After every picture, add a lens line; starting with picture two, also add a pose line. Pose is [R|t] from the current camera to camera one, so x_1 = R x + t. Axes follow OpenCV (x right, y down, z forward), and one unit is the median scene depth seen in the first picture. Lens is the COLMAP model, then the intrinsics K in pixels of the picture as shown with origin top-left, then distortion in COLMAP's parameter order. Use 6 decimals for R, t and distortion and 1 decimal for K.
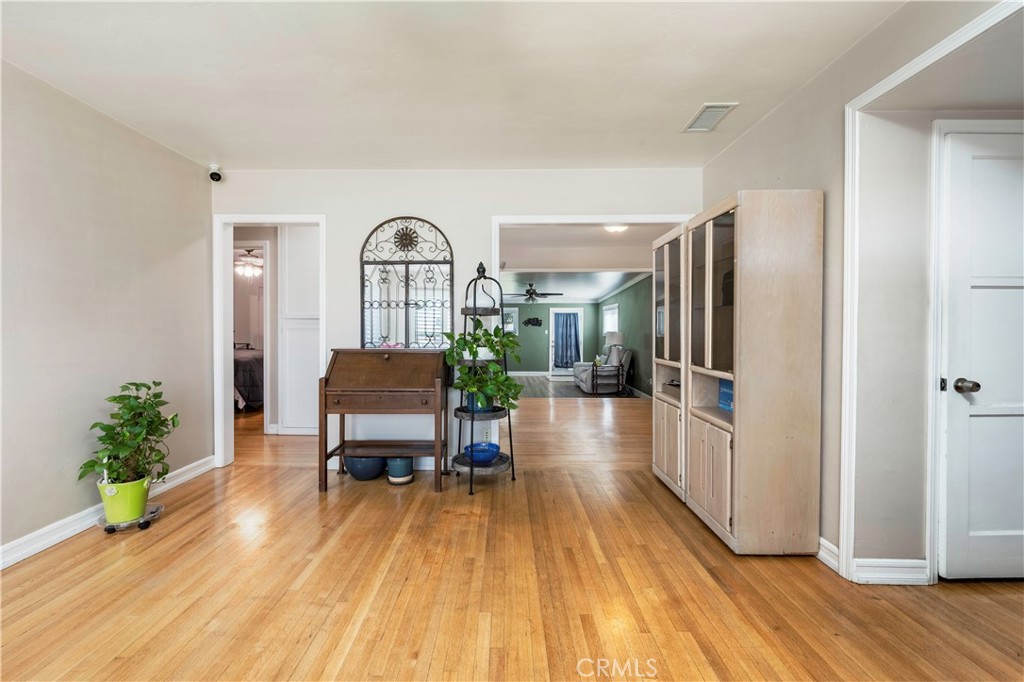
lens RADIAL K [[420.9, 0, 498.2], [0, 420.9, 334.0], [0, 0, 1]] dist [-0.001254, -0.000083]
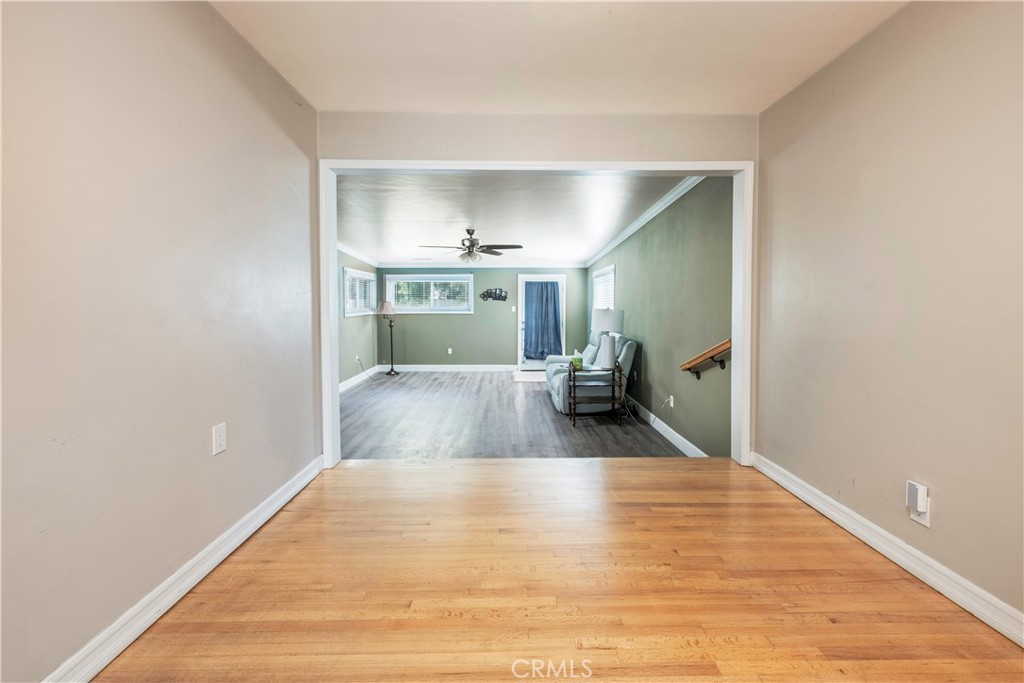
lens RADIAL K [[419.1, 0, 508.4], [0, 419.1, 319.9], [0, 0, 1]] dist [0.000446, 0.000021]
pose [[0.999695, -0.002818, 0.024534, 0.339317], [0.002322, 0.999793, 0.020222, -0.002648], [-0.024586, -0.020159, 0.999494, 1.139320]]
